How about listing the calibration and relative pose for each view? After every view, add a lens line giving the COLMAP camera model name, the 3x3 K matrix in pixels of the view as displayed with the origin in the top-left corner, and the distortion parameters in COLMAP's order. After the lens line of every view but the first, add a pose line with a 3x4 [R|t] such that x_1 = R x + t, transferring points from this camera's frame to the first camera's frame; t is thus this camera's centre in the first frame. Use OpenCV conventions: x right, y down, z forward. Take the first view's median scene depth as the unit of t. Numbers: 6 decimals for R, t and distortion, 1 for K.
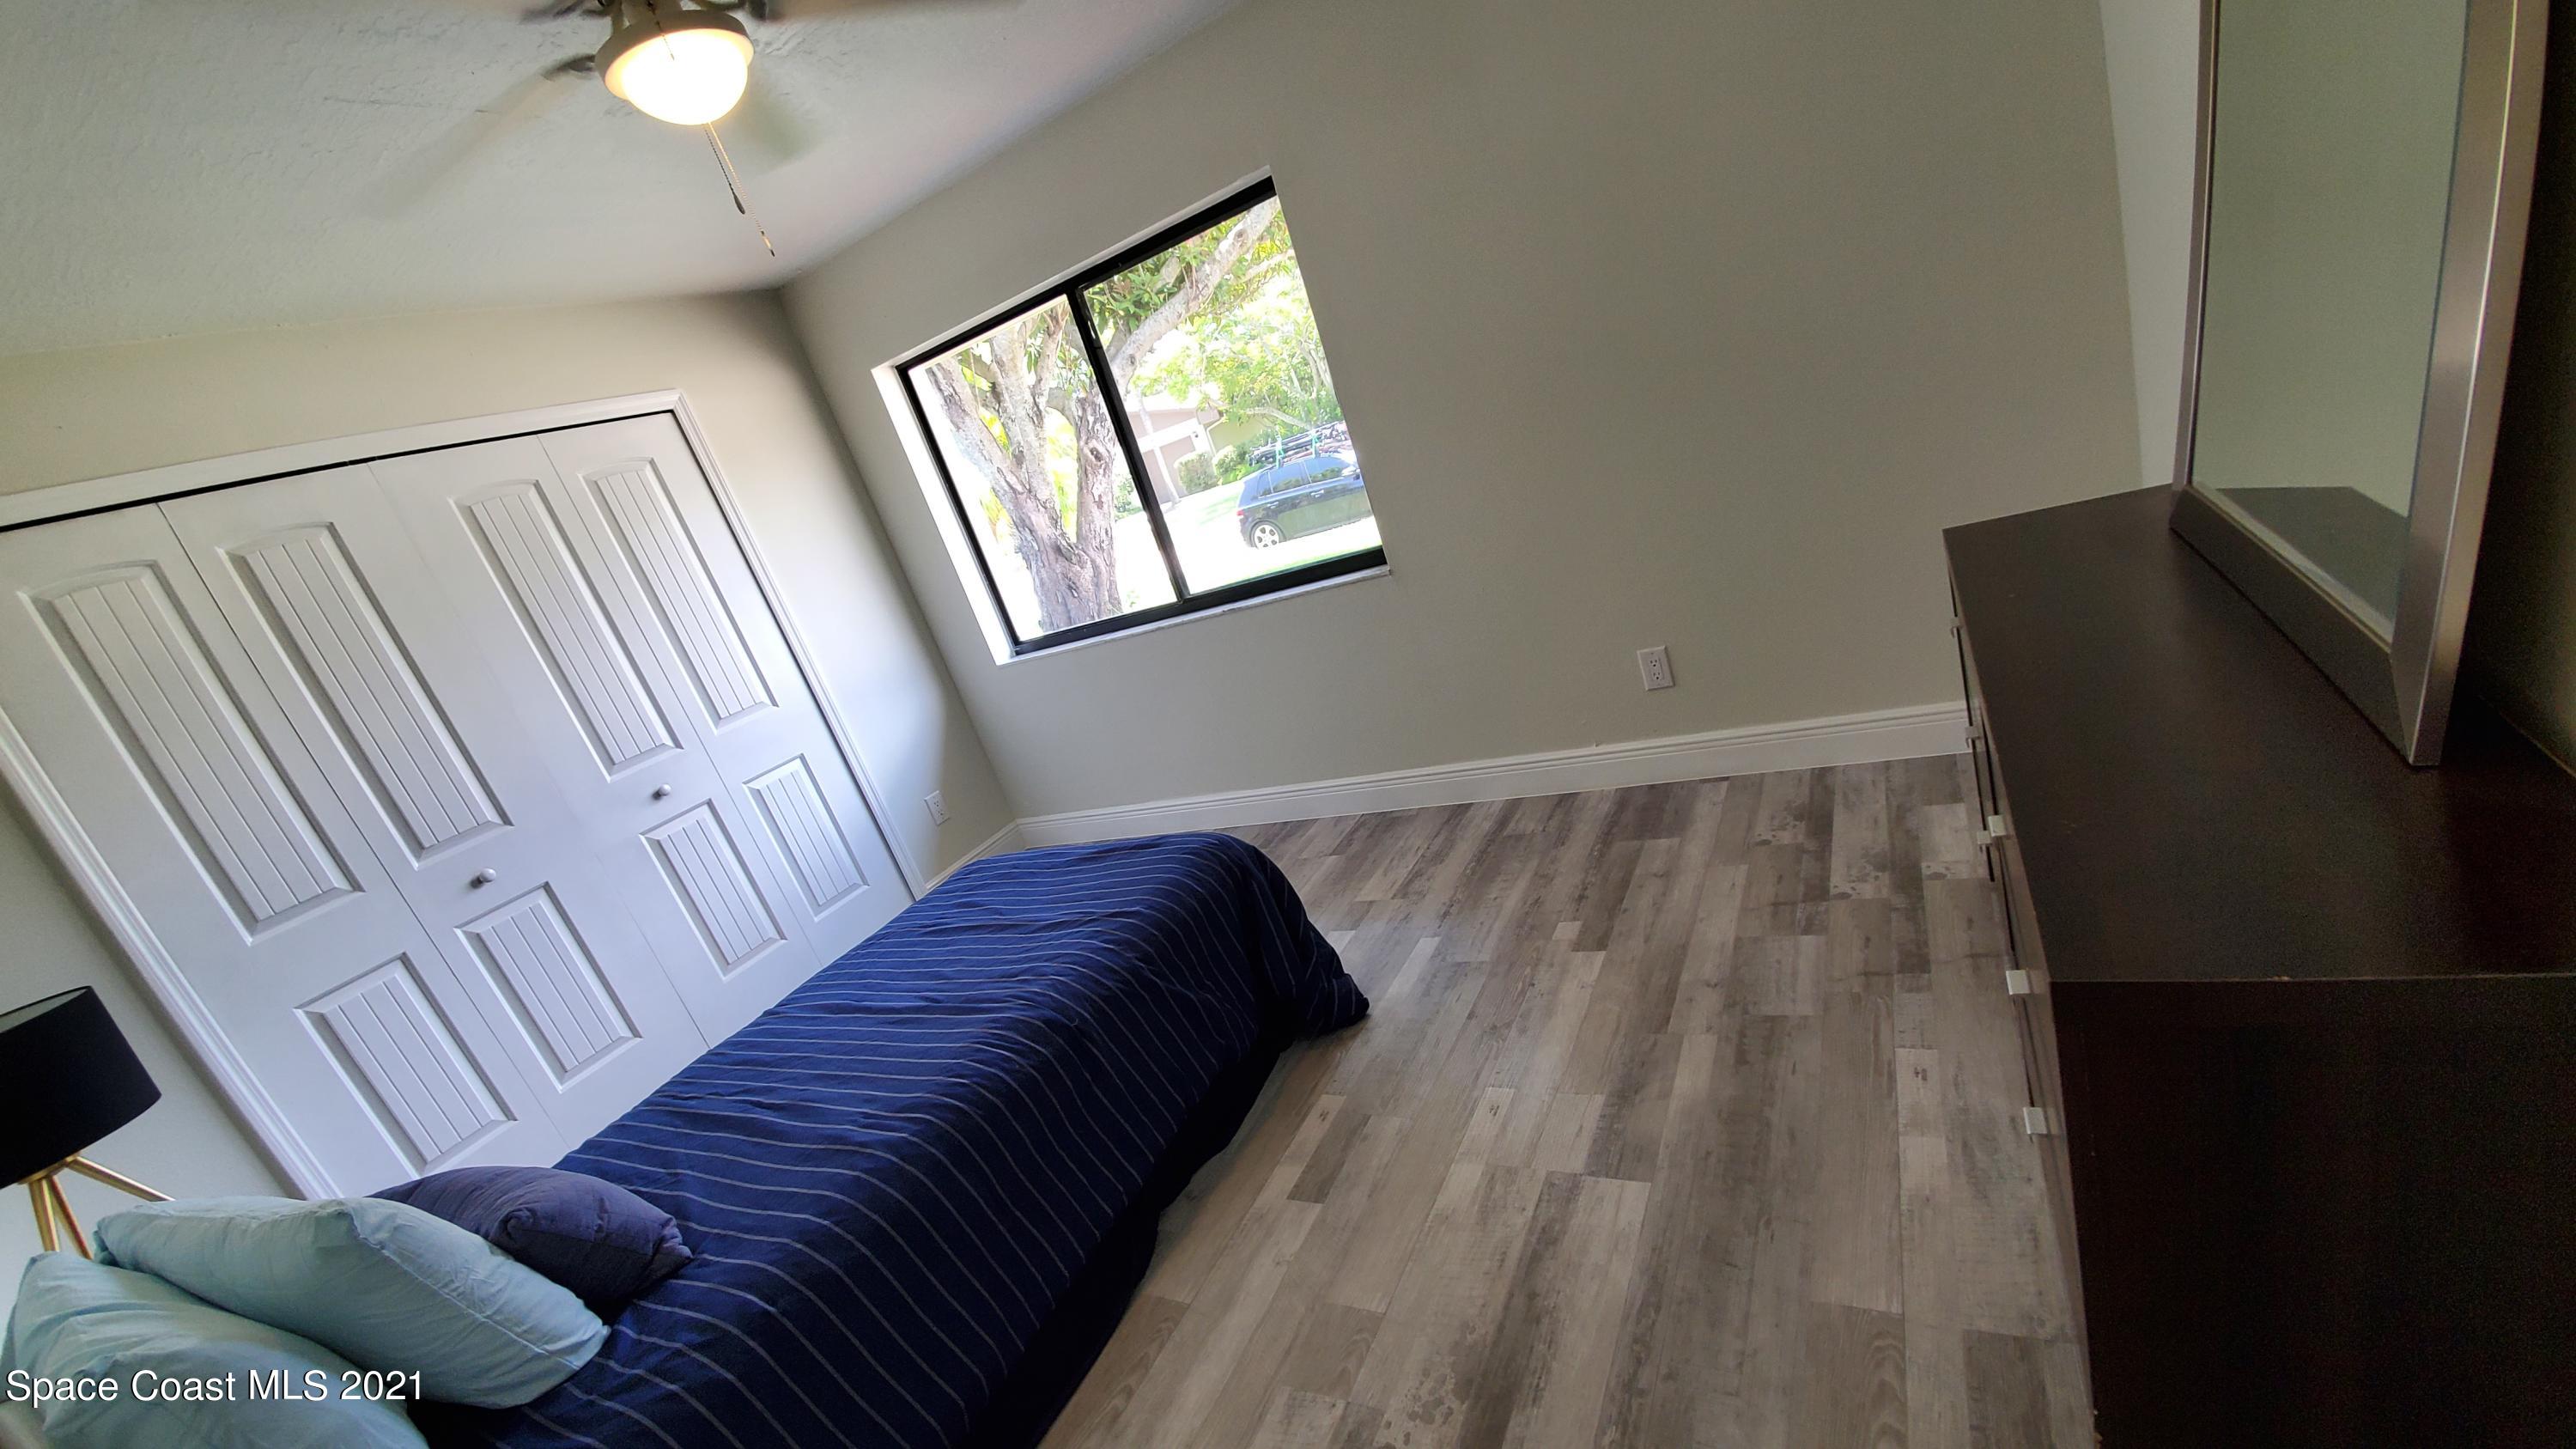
lens RADIAL K [[1023.6, 0, 1295.8], [0, 1023.6, 749.7], [0, 0, 1]] dist [0.015409, -0.017601]
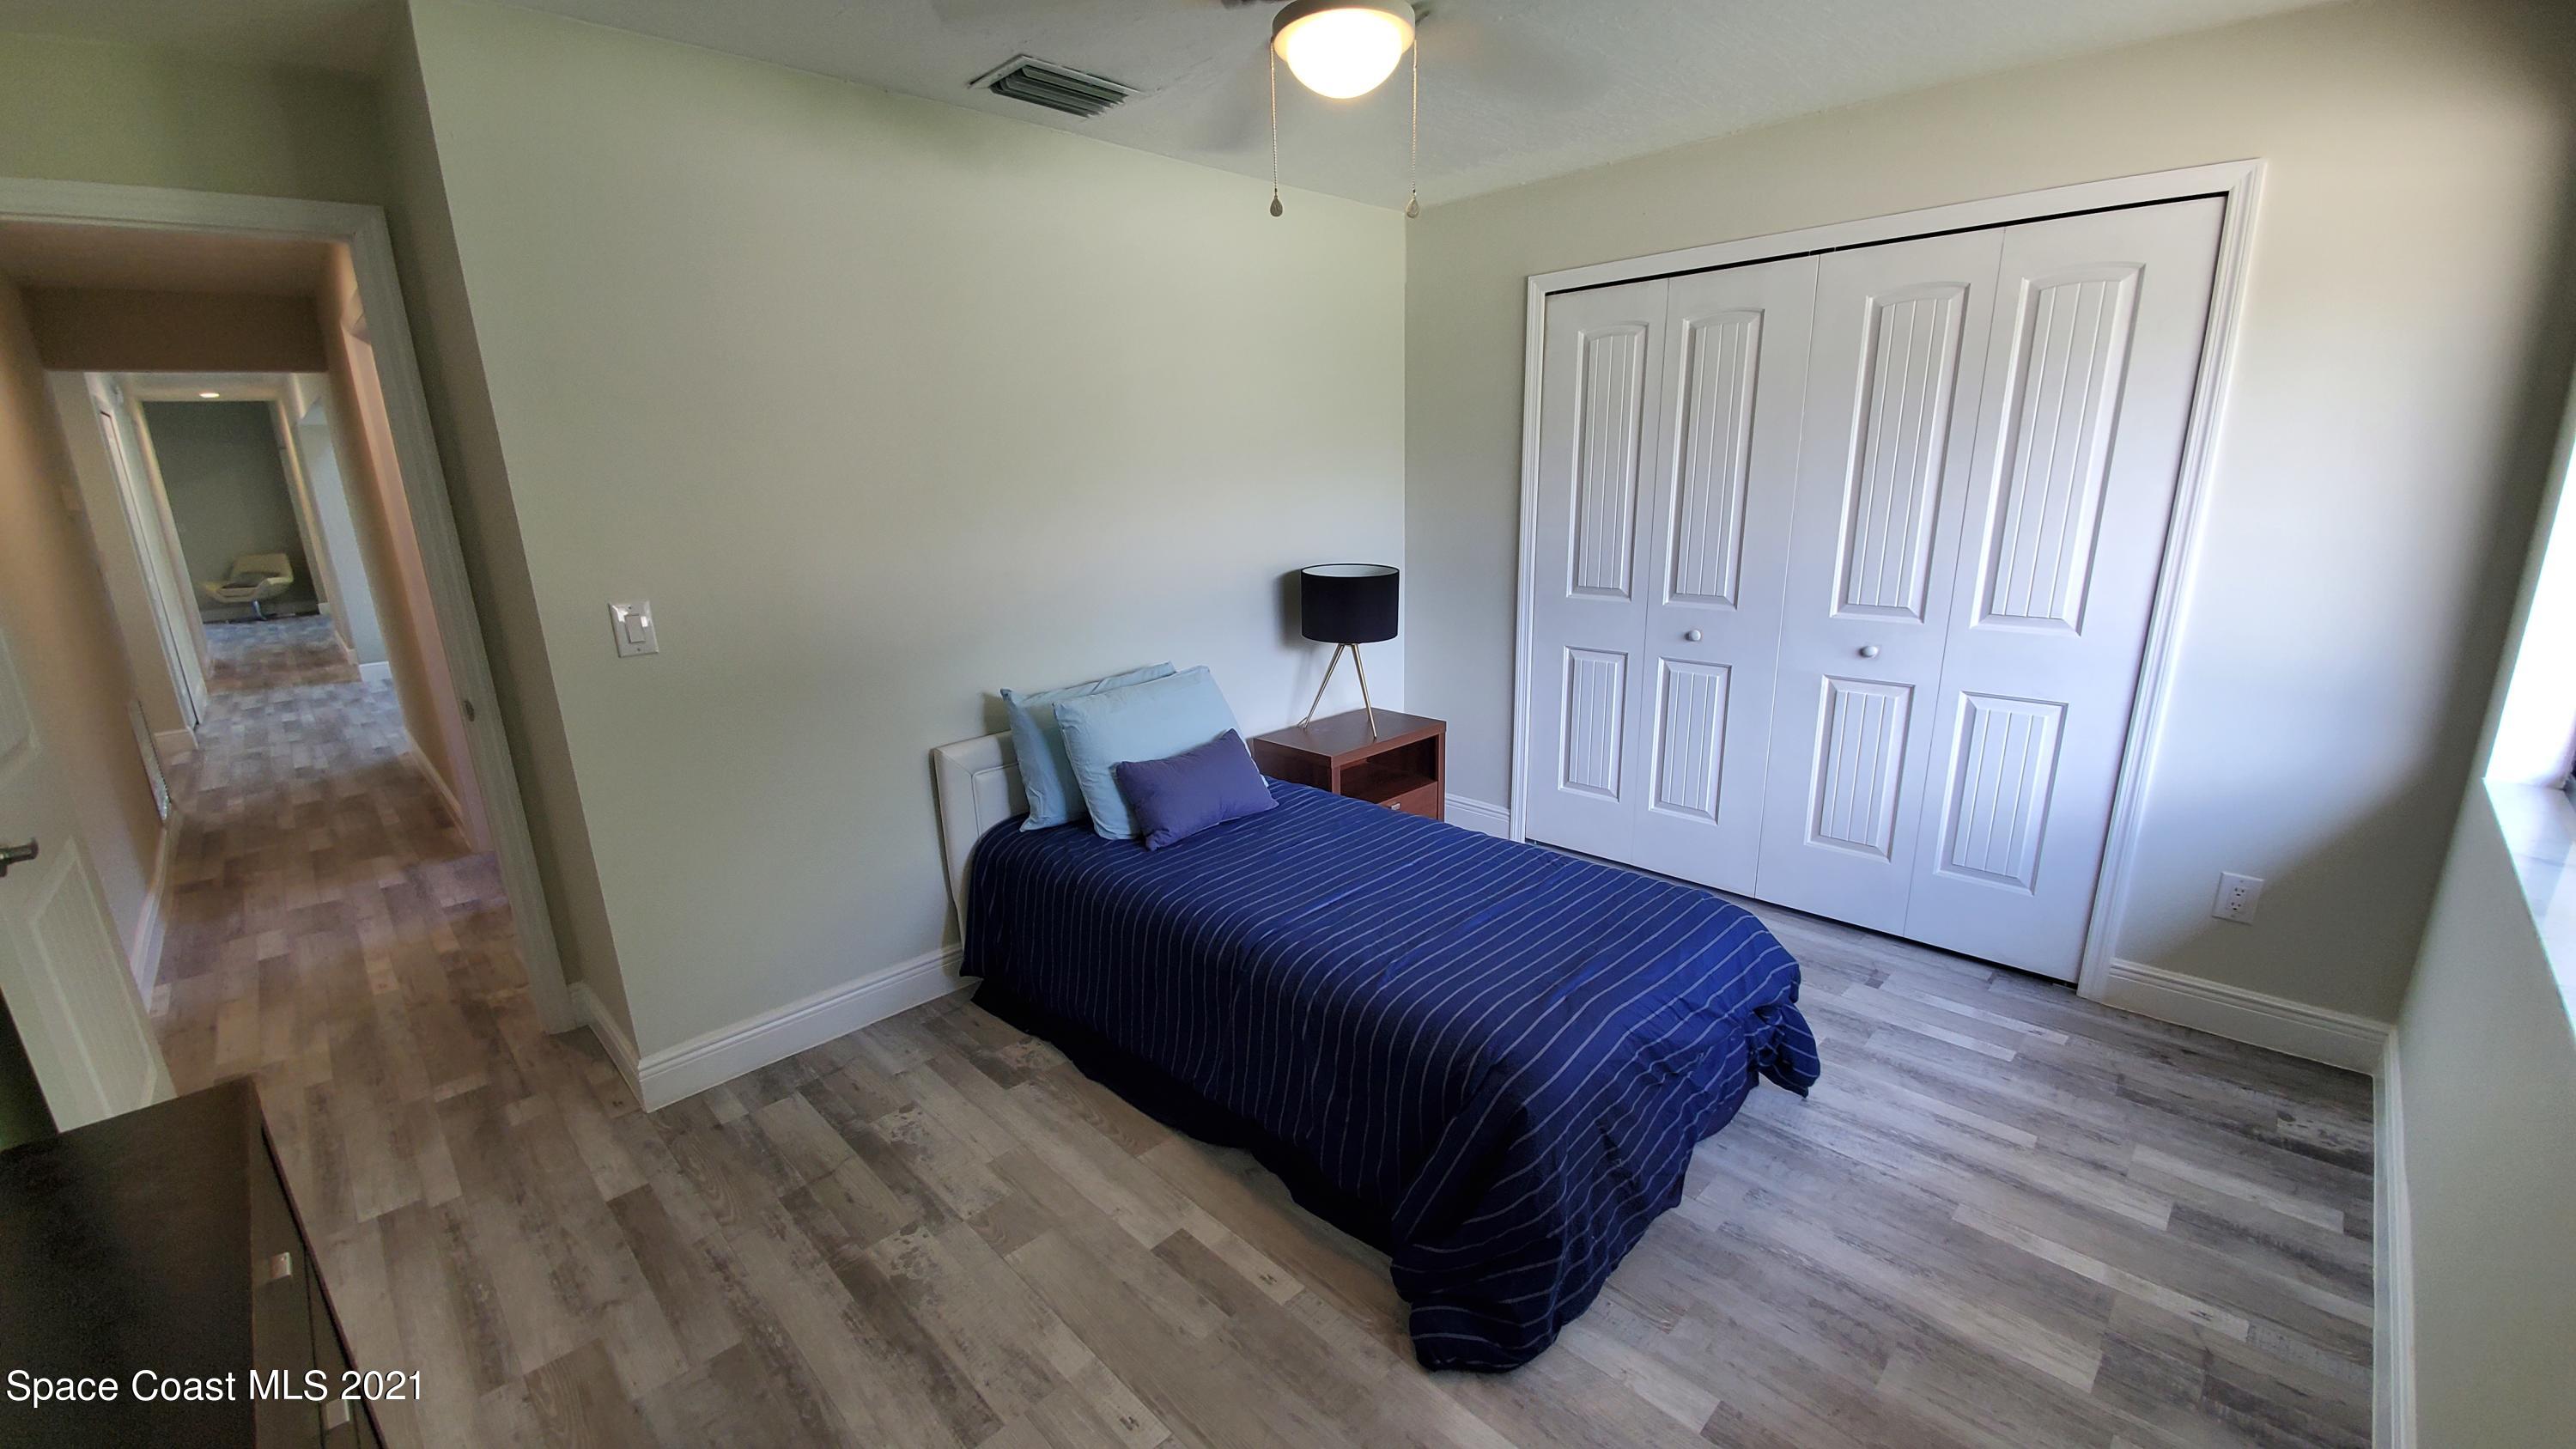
lens RADIAL K [[1023.6, 0, 1295.8], [0, 1023.6, 749.7], [0, 0, 1]] dist [0.015409, -0.017601]
pose [[-0.275026, 0.553924, -0.785830, 0.533664], [-0.176143, 0.774485, 0.607574, -0.631007], [0.945164, 0.305517, -0.115434, 1.109428]]
